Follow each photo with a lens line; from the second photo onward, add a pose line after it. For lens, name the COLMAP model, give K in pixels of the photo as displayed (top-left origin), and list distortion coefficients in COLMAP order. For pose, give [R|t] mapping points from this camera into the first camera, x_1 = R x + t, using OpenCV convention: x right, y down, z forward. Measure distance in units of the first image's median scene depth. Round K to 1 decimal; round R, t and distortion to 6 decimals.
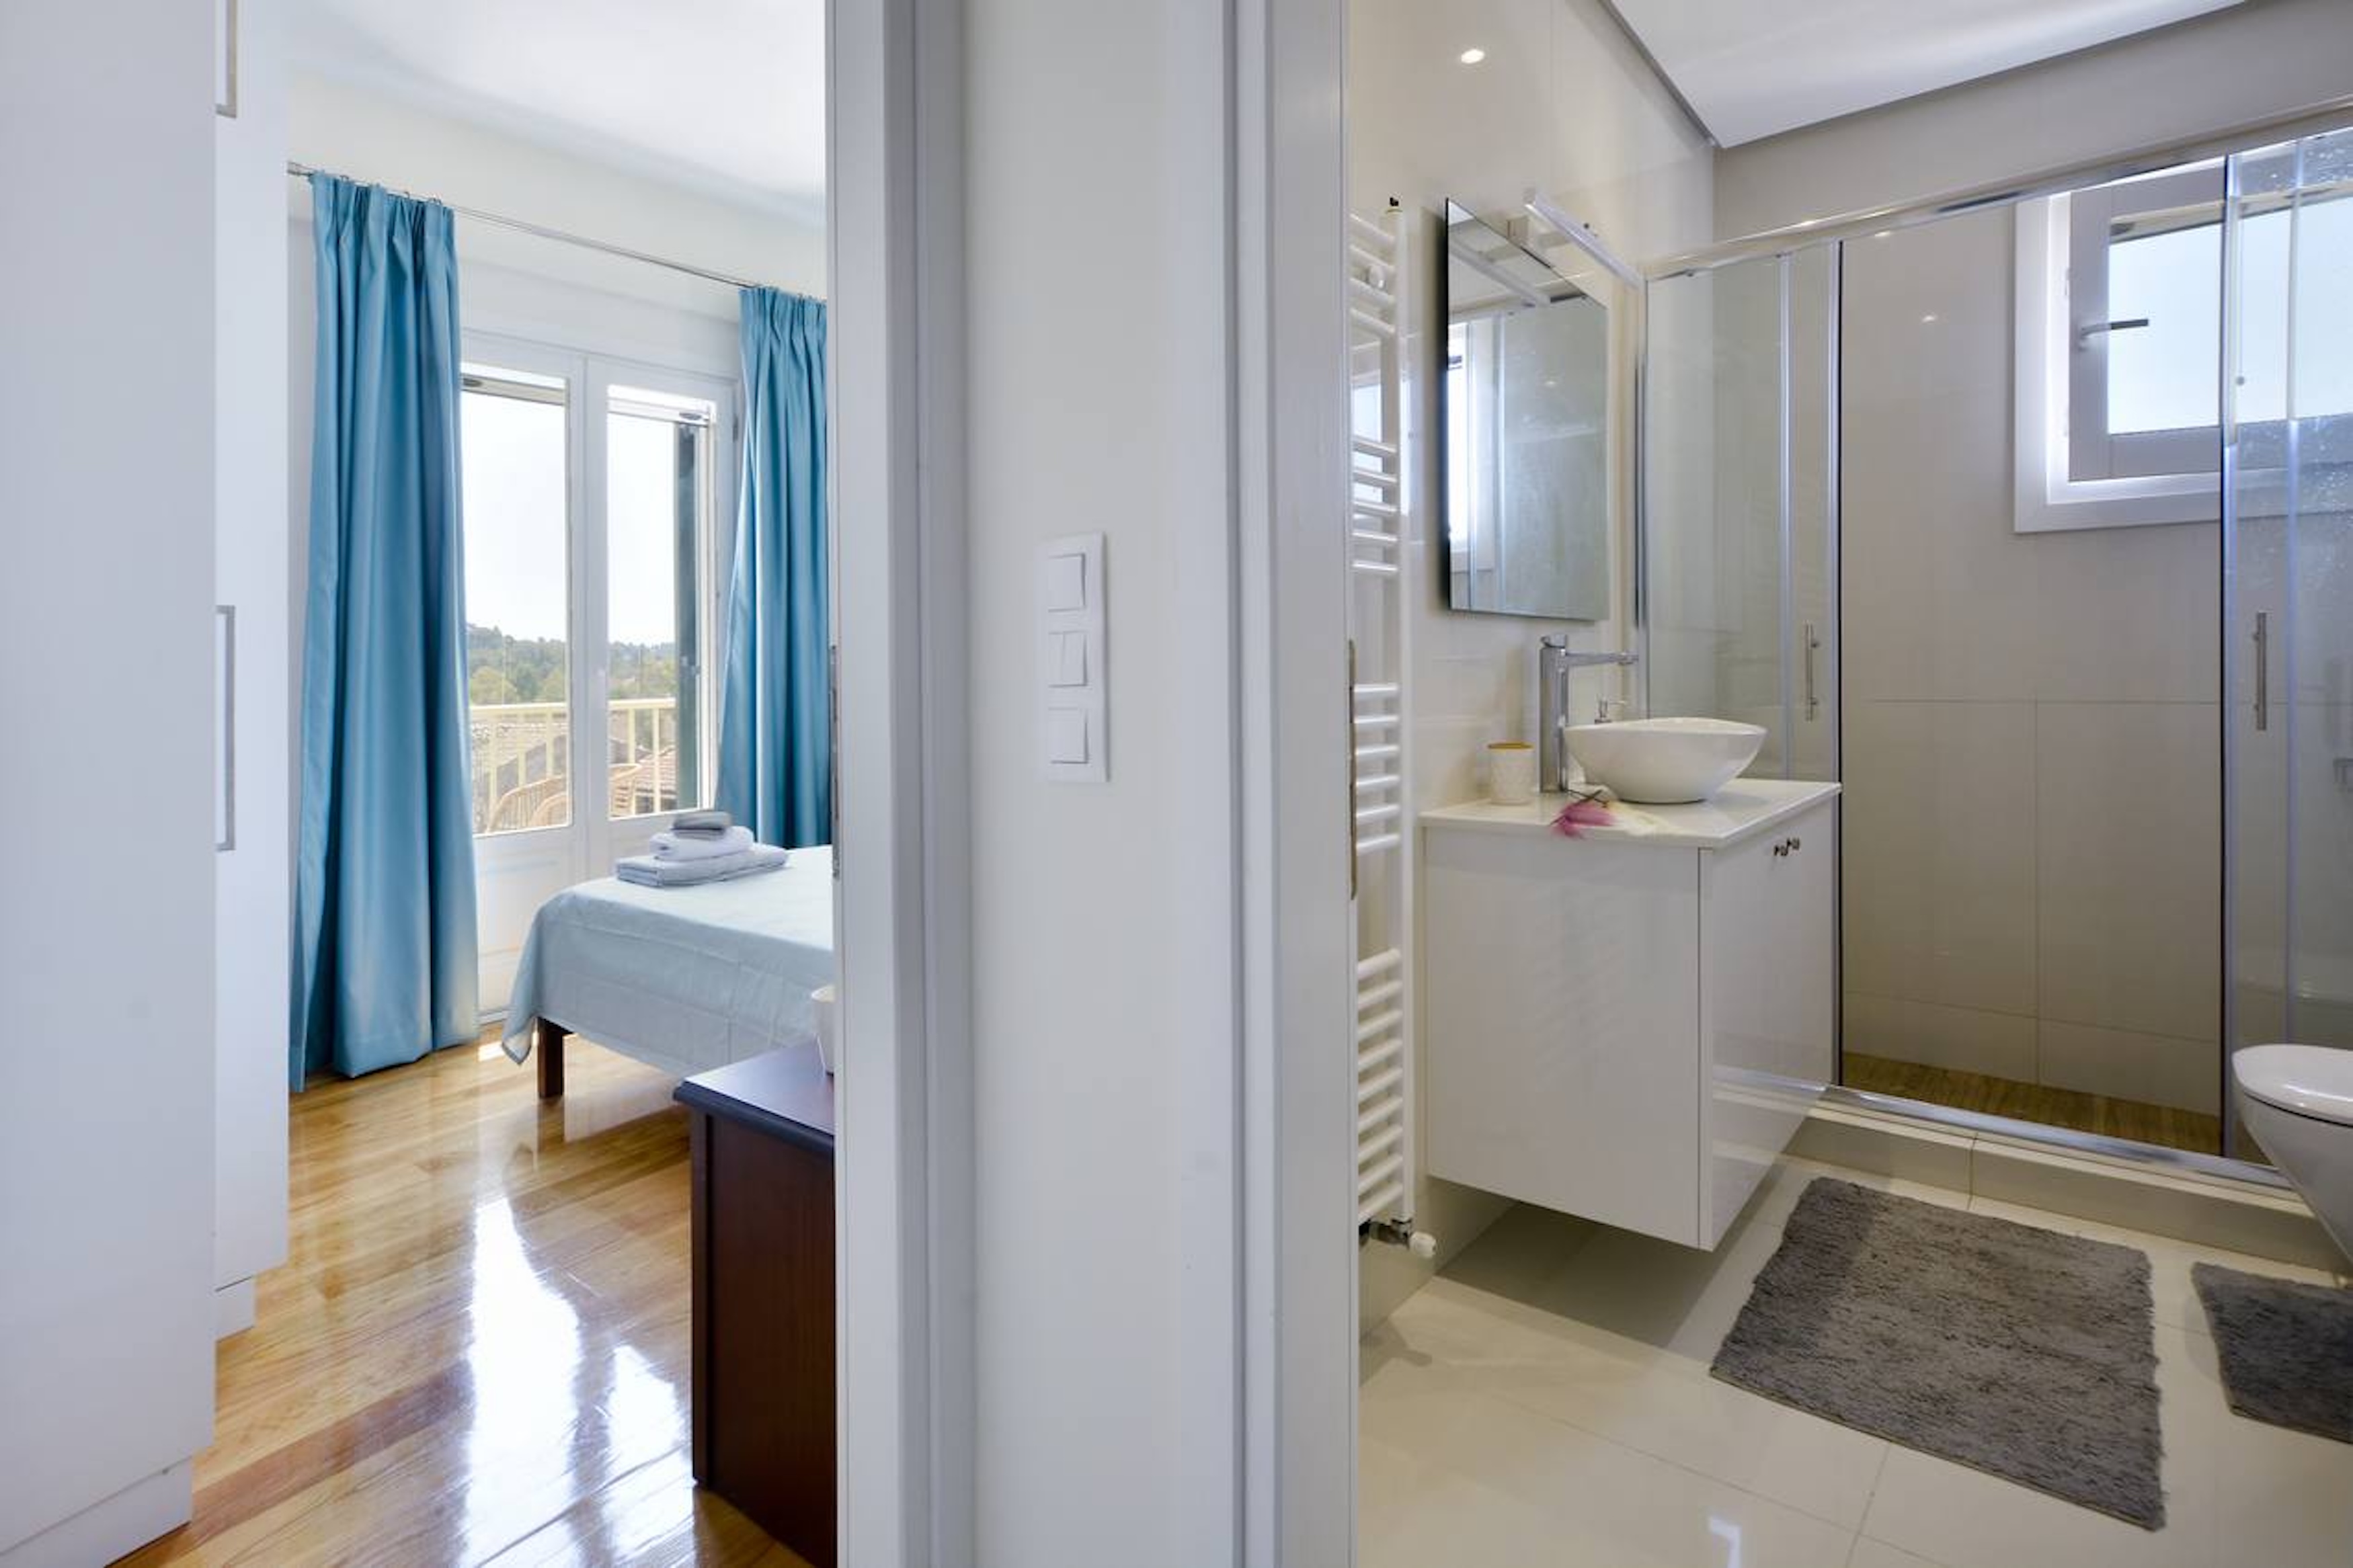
lens RADIAL K [[1070.8, 0, 1238.1], [0, 1070.8, 646.8], [0, 0, 1]] dist [0.010176, -0.014651]
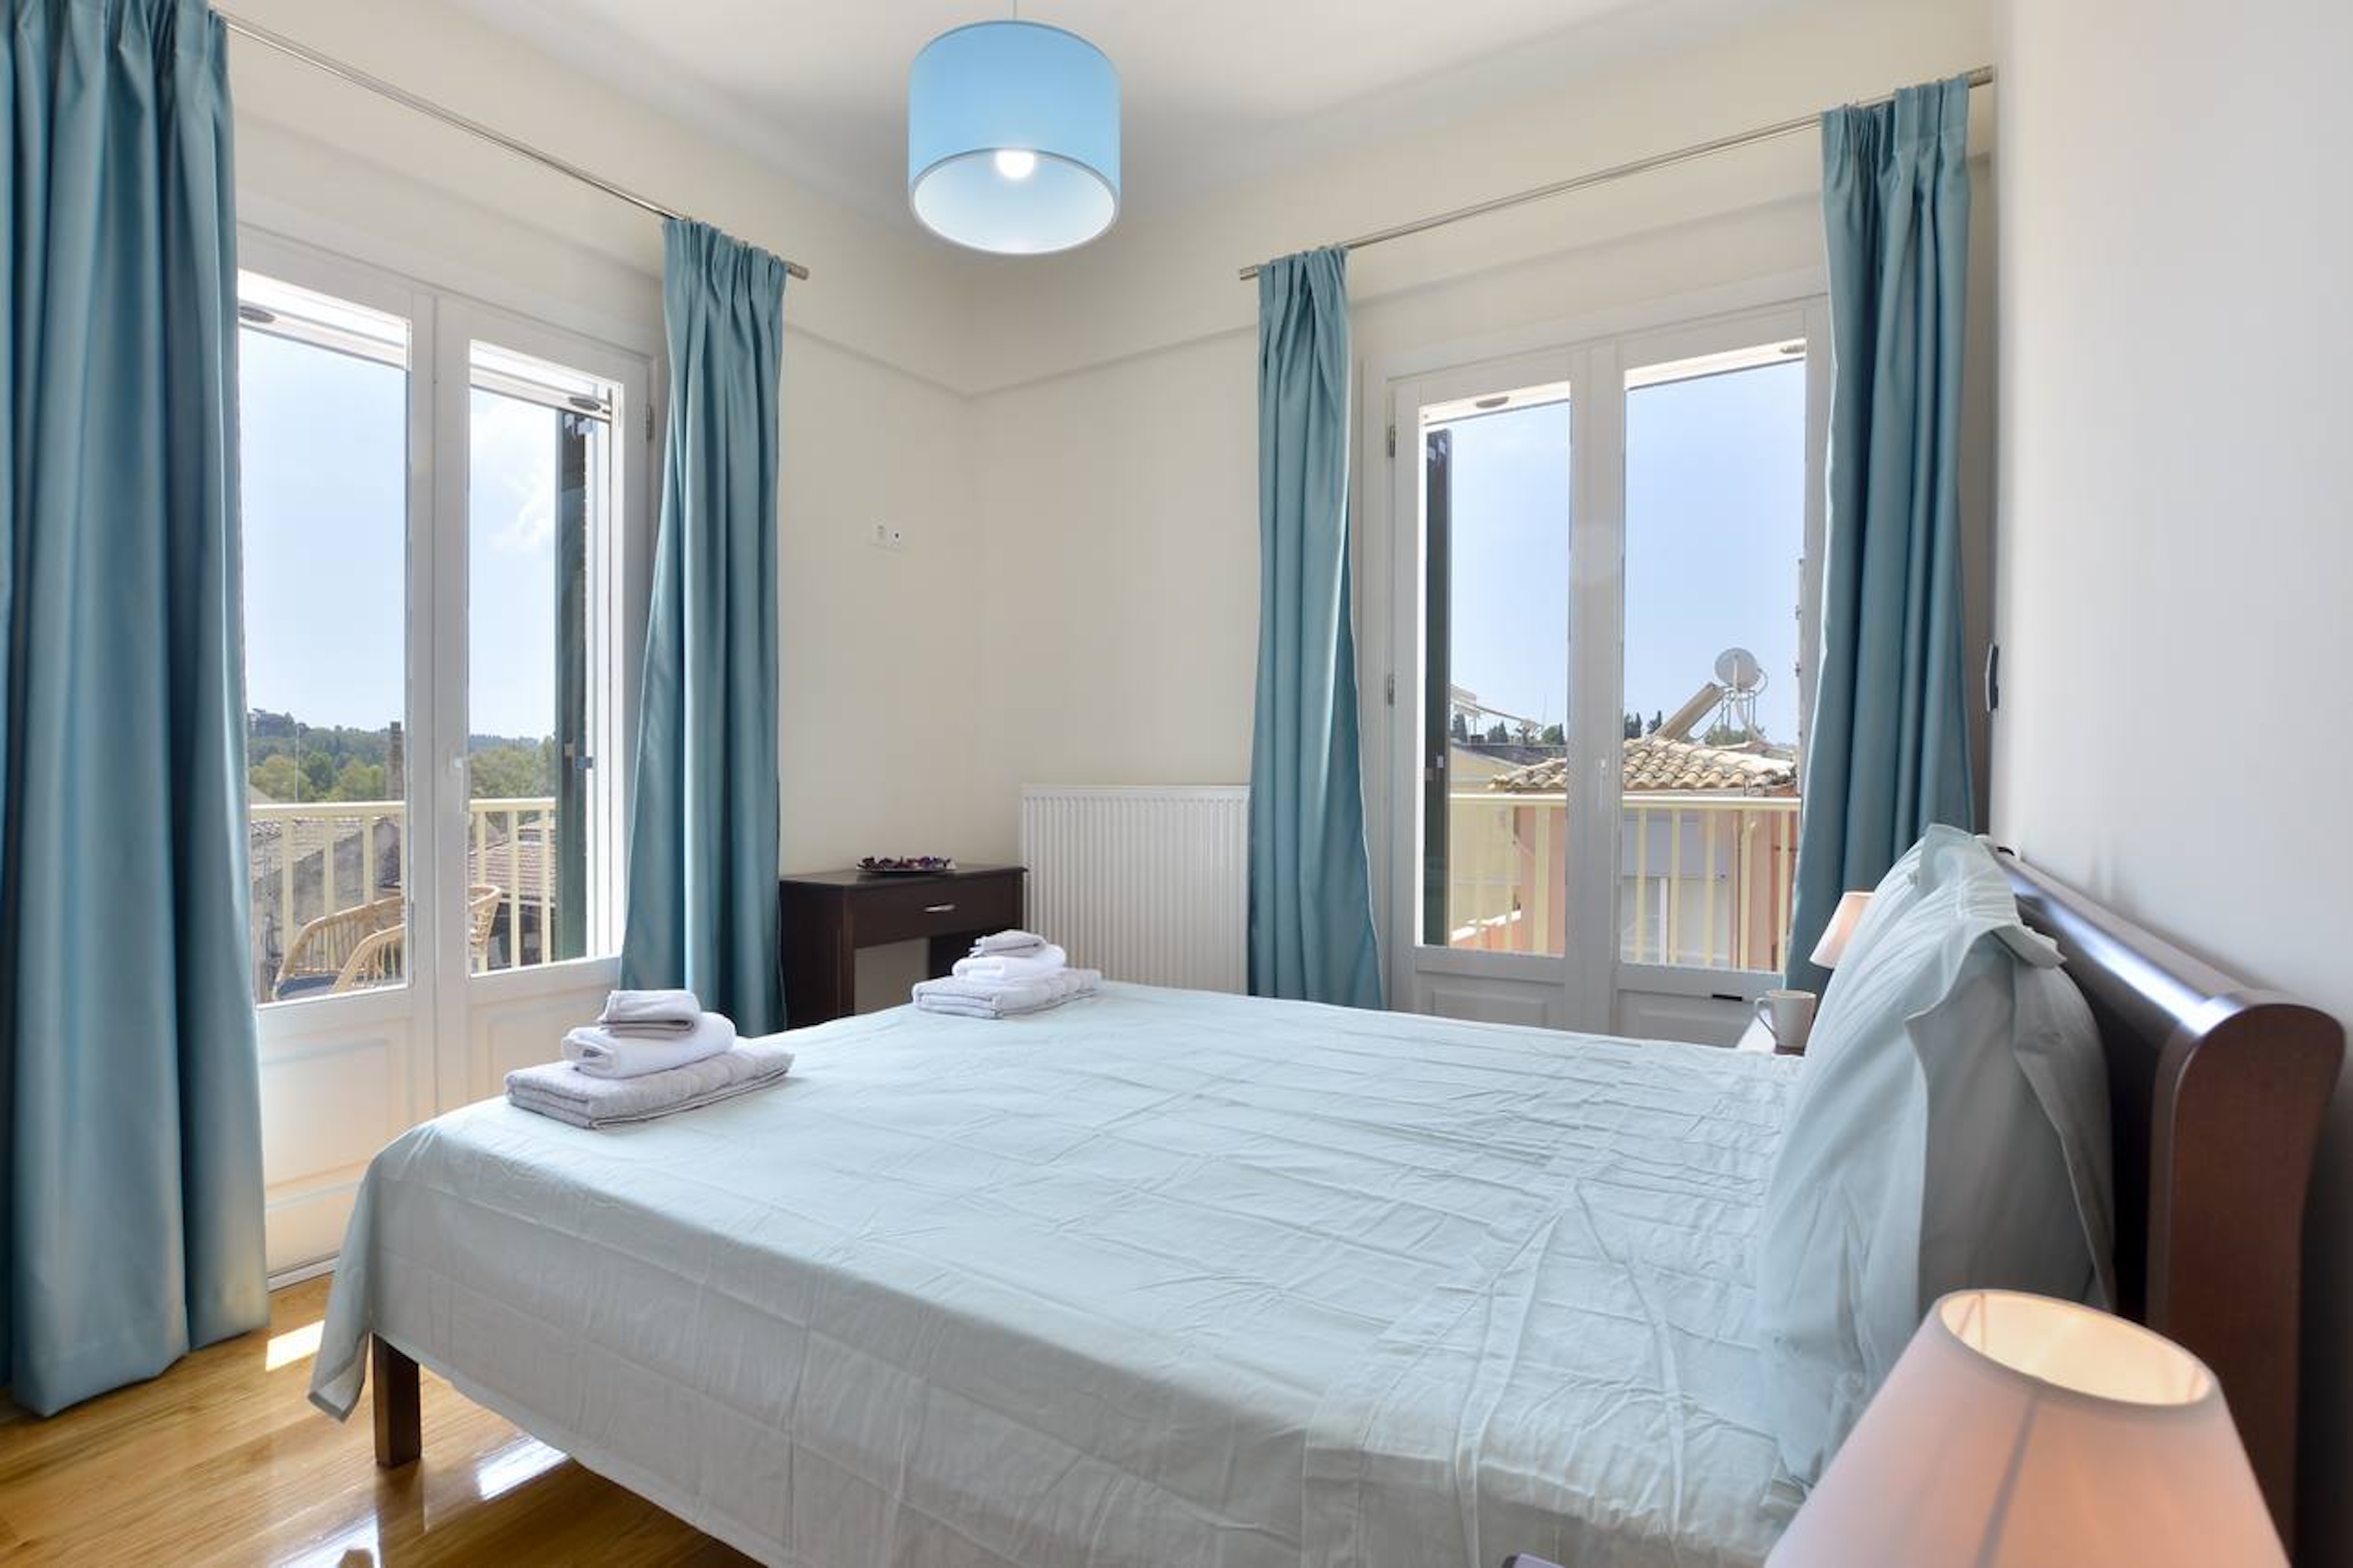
lens RADIAL K [[1057.4, 0, 1184.7], [0, 1057.4, 772.4], [0, 0, 1]] dist [-0.016038, 0.000494]
pose [[0.994468, 0.015229, 0.103930, -0.192878], [-0.017510, 0.999625, 0.021075, 0.007640], [-0.103570, -0.022778, 0.994361, 0.274793]]
